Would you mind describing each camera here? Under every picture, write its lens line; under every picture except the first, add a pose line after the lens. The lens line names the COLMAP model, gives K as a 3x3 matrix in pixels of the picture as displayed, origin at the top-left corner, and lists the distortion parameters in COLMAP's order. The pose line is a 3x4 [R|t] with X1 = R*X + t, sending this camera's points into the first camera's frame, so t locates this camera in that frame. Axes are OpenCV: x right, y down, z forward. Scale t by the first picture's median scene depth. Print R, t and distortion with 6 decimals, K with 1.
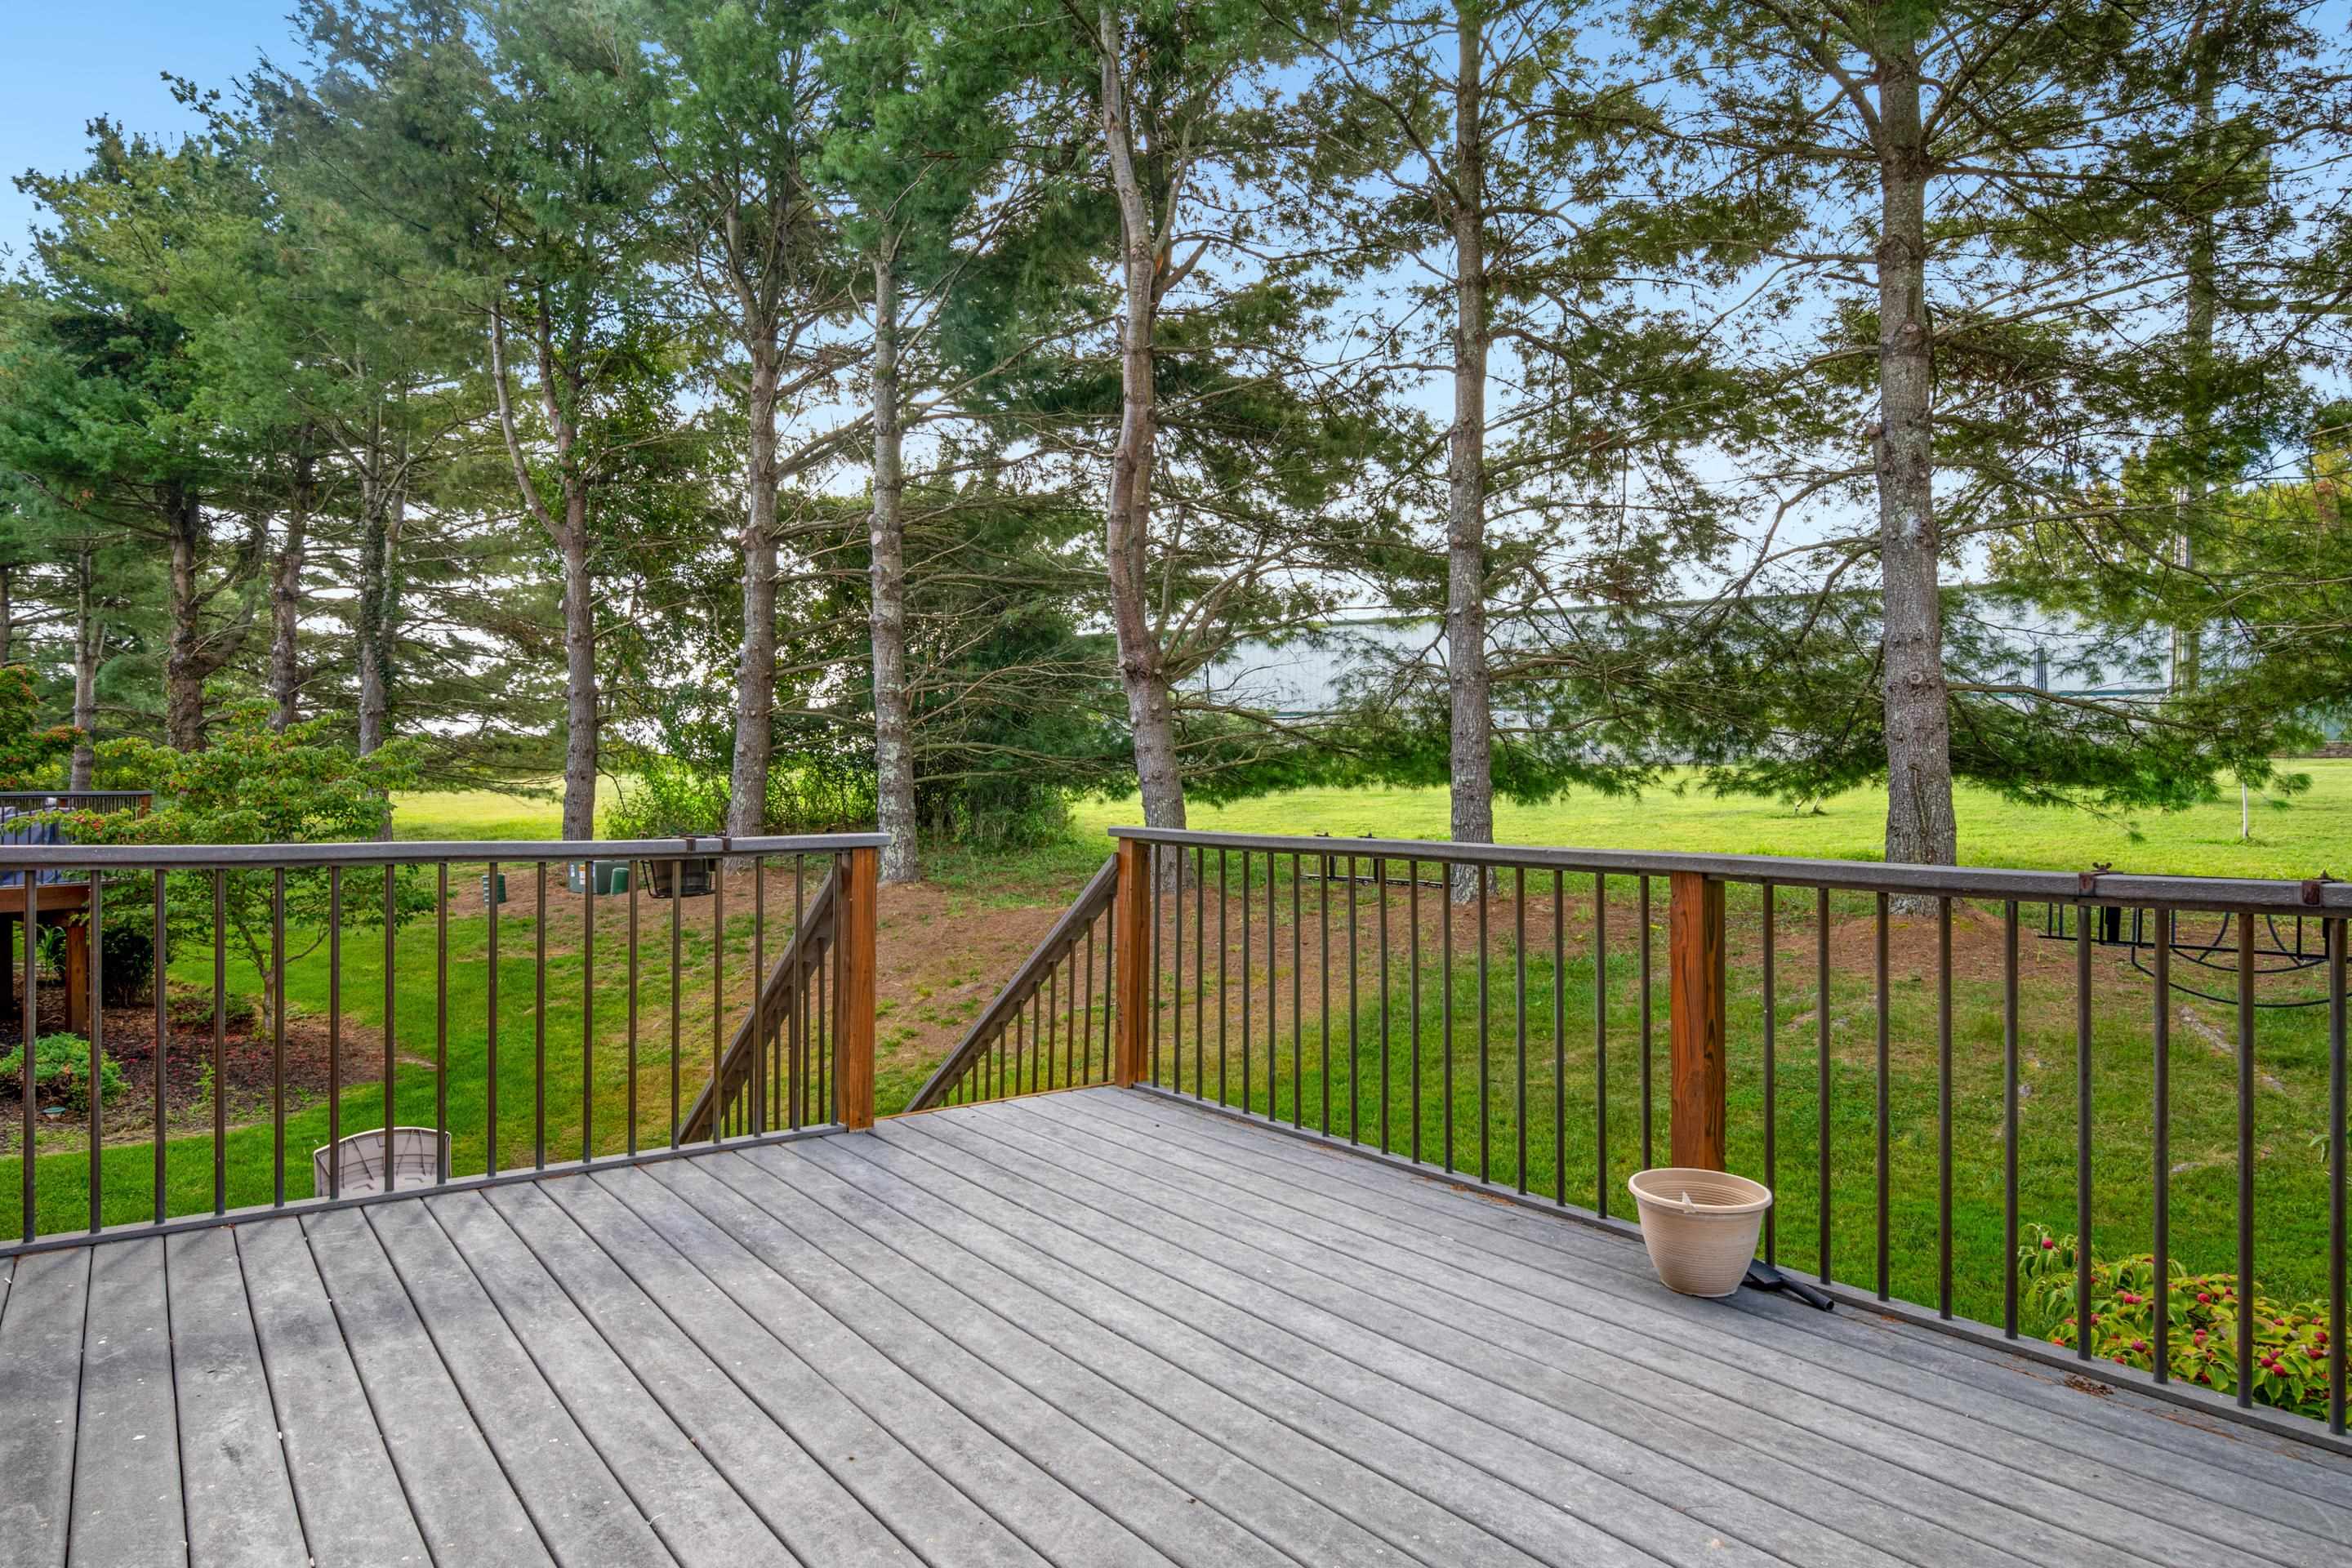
lens RADIAL K [[1386.4, 0, 1173.3], [0, 1386.4, 780.5], [0, 0, 1]] dist [-0.003947, -0.002858]
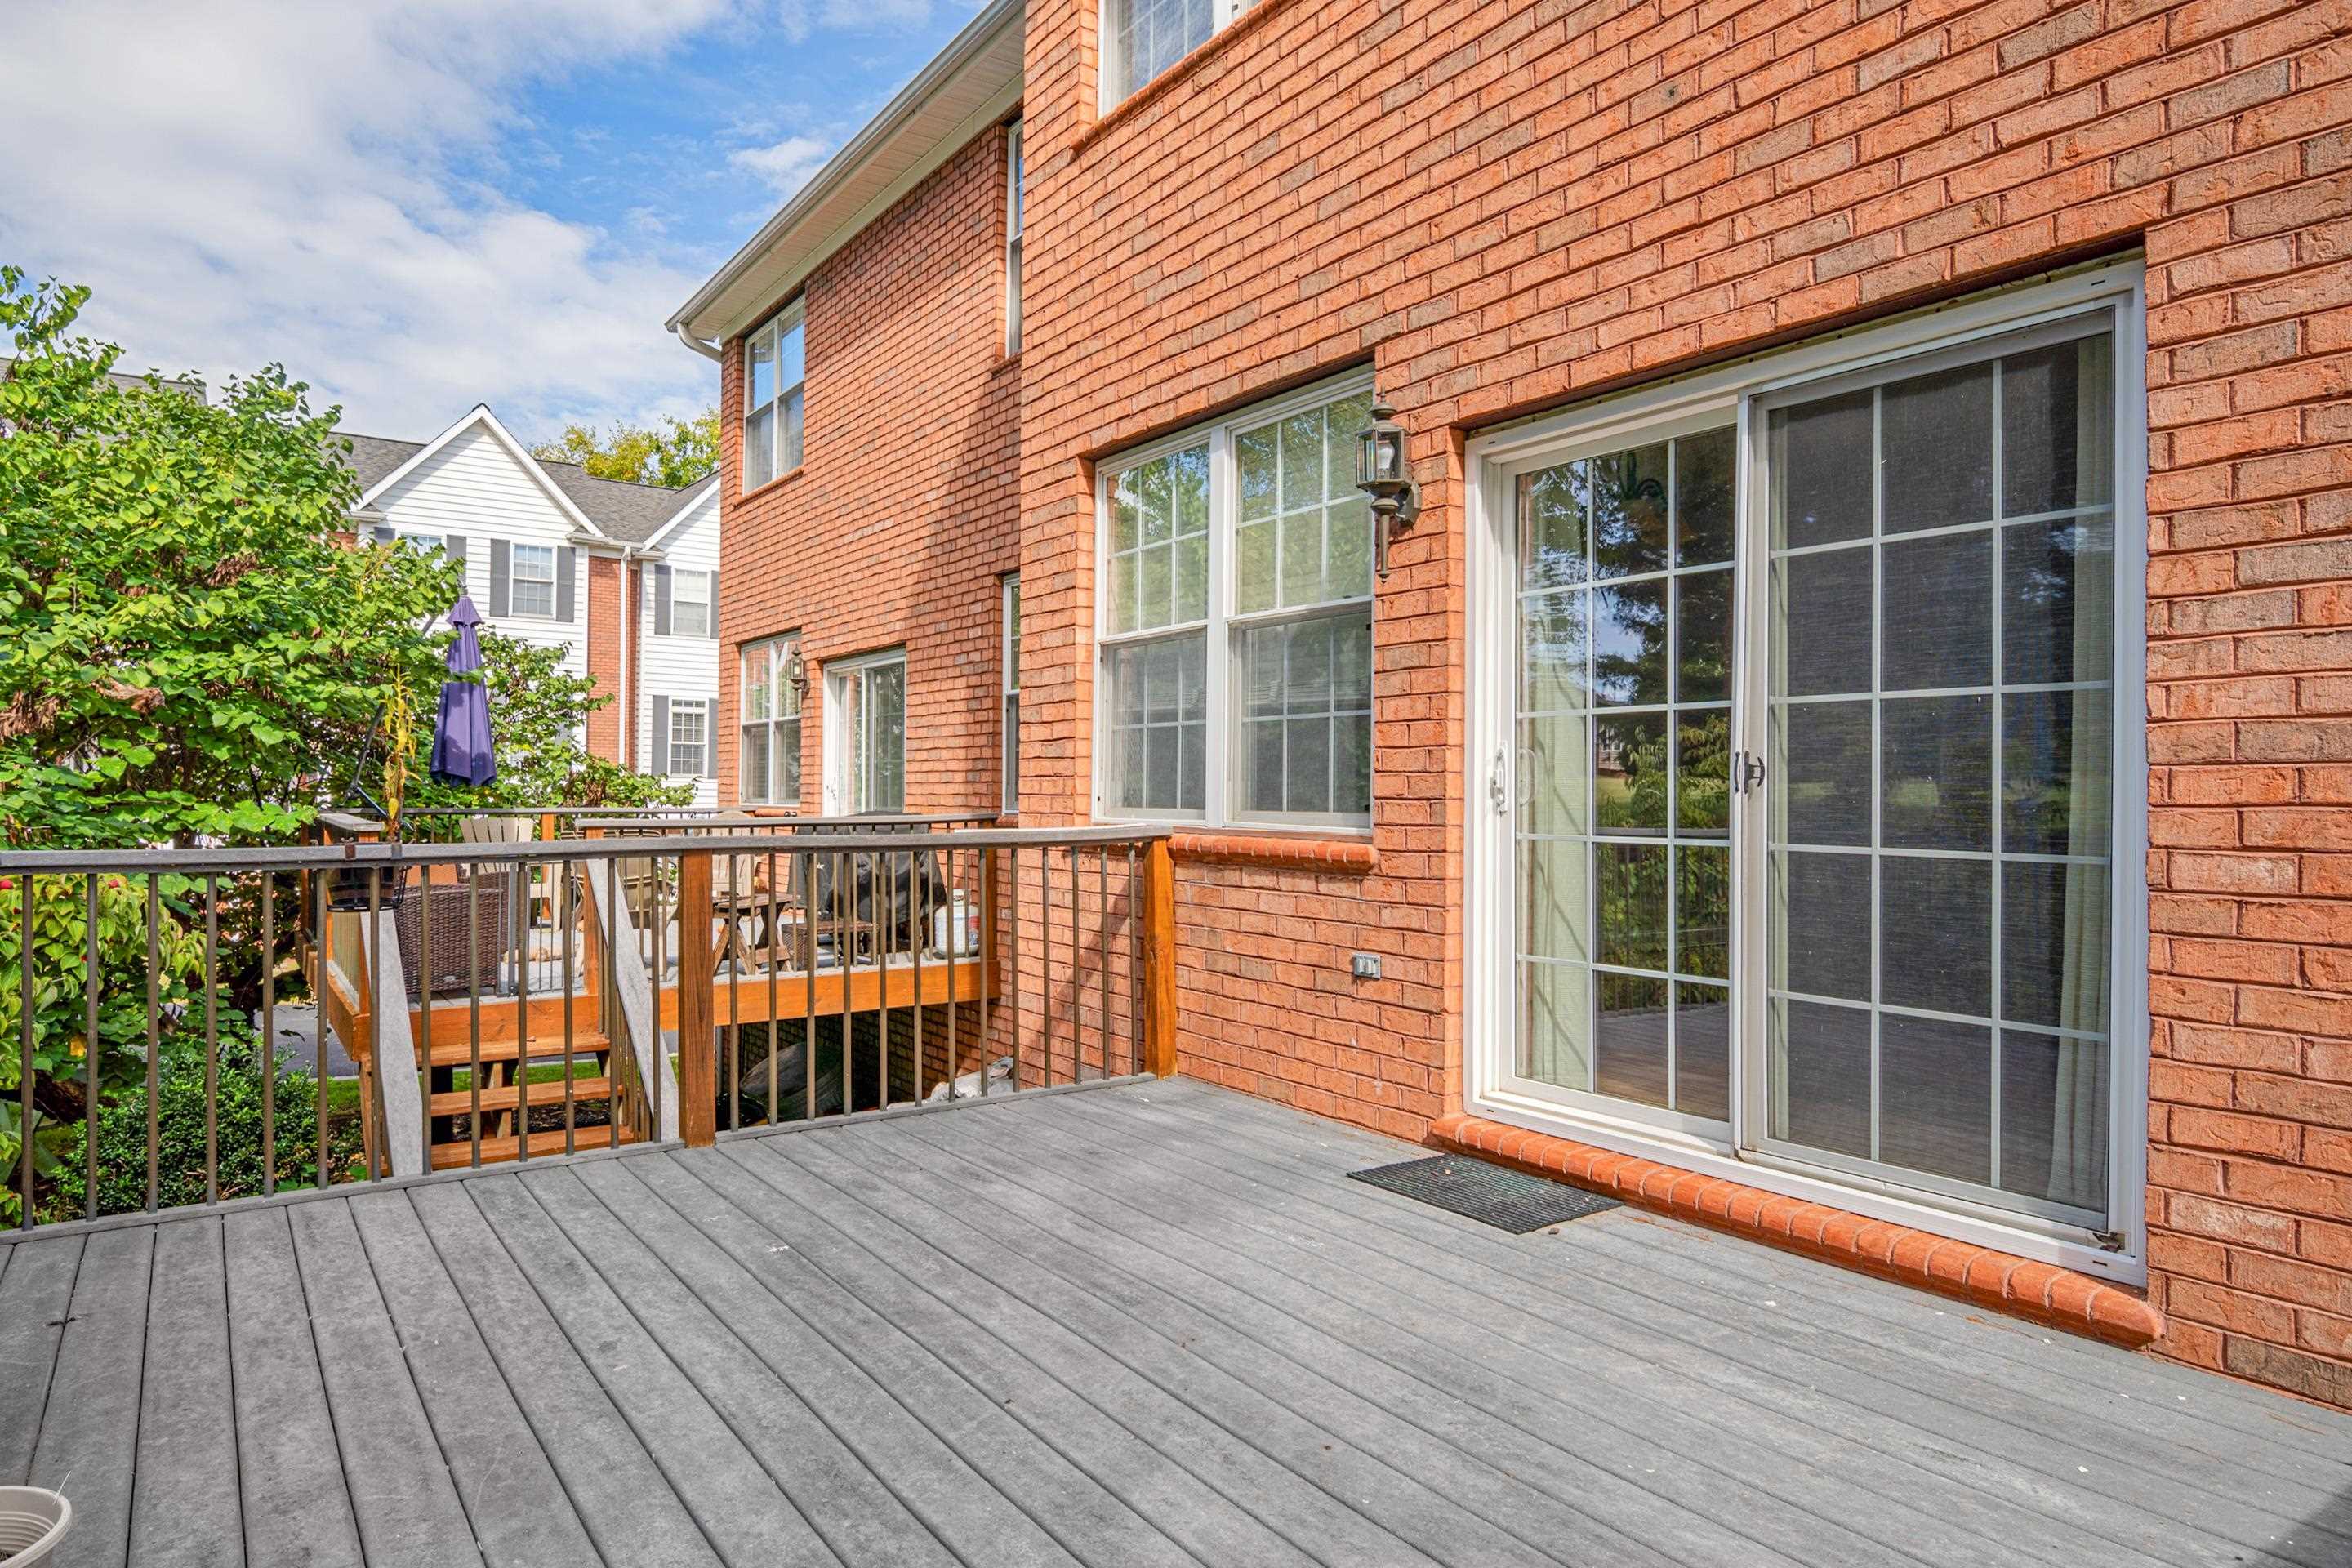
lens RADIAL K [[1386.4, 0, 1173.0], [0, 1386.4, 798.5], [0, 0, 1]] dist [-0.003947, -0.002858]
pose [[-0.999407, -0.004173, 0.034177, -0.156074], [-0.004322, 0.999981, -0.004281, 0.017414], [-0.034159, -0.004426, -0.999407, 2.077109]]
